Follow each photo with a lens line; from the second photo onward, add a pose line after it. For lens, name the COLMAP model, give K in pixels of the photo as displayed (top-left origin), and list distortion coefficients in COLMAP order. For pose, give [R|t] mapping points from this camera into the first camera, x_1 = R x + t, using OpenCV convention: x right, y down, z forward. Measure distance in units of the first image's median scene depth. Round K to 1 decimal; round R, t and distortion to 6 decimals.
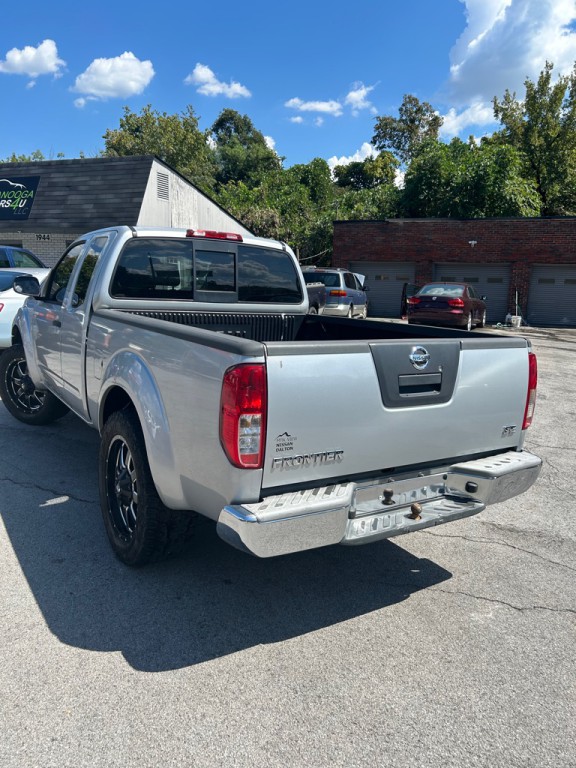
lens RADIAL K [[620.8, 0, 288.0], [0, 620.8, 384.0], [0, 0, 1]] dist [0.029527, -0.011262]
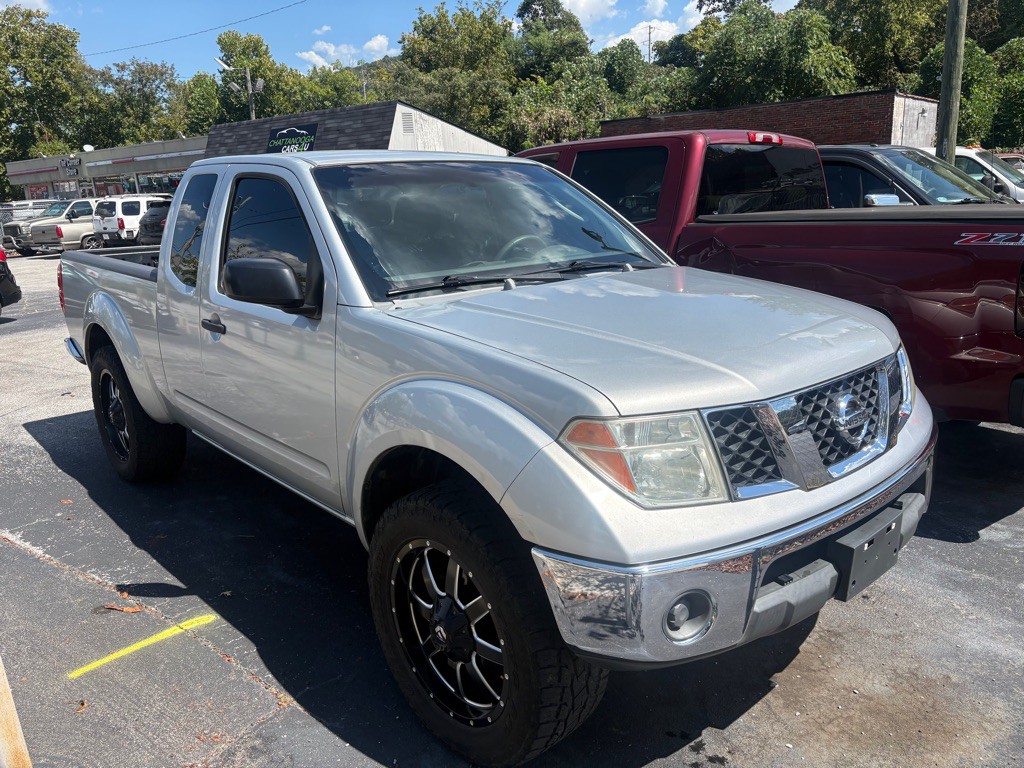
lens RADIAL K [[827.8, 0, 512.0], [0, 827.8, 384.0], [0, 0, 1]] dist [0.029527, -0.011262]
pose [[0.975904, -0.036151, -0.215184, 0.175348], [0.052282, 0.996193, 0.069752, 0.050922], [0.211843, -0.079321, 0.974079, -0.317287]]
